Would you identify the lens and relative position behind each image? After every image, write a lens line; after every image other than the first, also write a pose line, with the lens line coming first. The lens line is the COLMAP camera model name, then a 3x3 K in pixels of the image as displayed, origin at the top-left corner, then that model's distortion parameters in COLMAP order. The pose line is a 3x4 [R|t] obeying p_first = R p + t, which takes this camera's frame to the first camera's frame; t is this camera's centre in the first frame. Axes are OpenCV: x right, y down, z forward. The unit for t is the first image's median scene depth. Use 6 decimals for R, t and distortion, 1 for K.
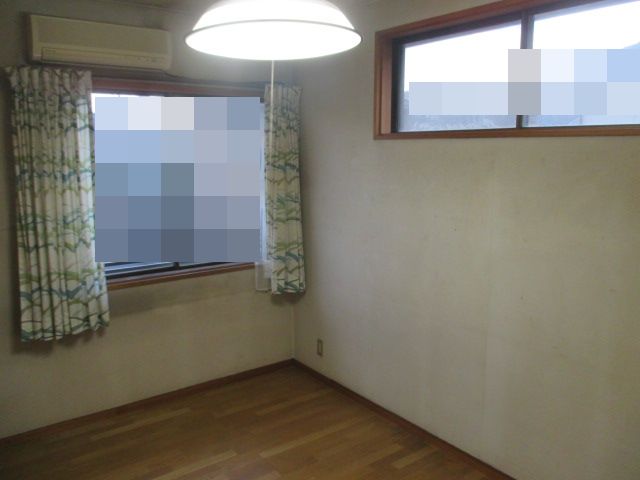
lens RADIAL K [[541.5, 0, 320.0], [0, 541.5, 240.0], [0, 0, 1]] dist [-0.009921, 0.001728]
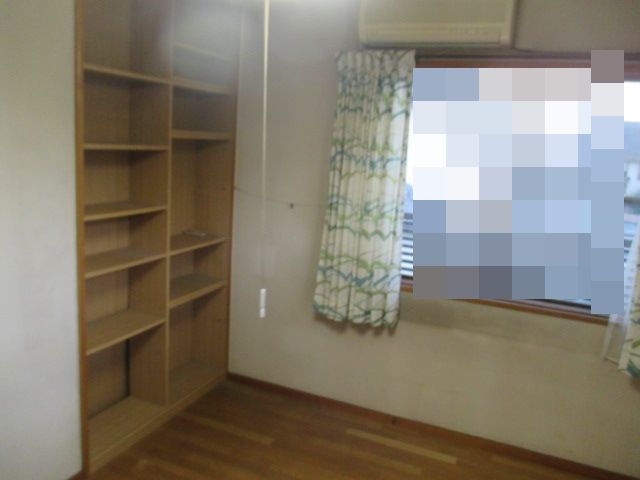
lens RADIAL K [[541.5, 0, 320.0], [0, 541.5, 240.0], [0, 0, 1]] dist [-0.009921, 0.001728]
pose [[0.512243, 0.196965, -0.835950, 0.326837], [-0.212718, 0.972116, 0.098702, -0.058478], [0.832081, 0.127262, 0.539858, 0.417793]]
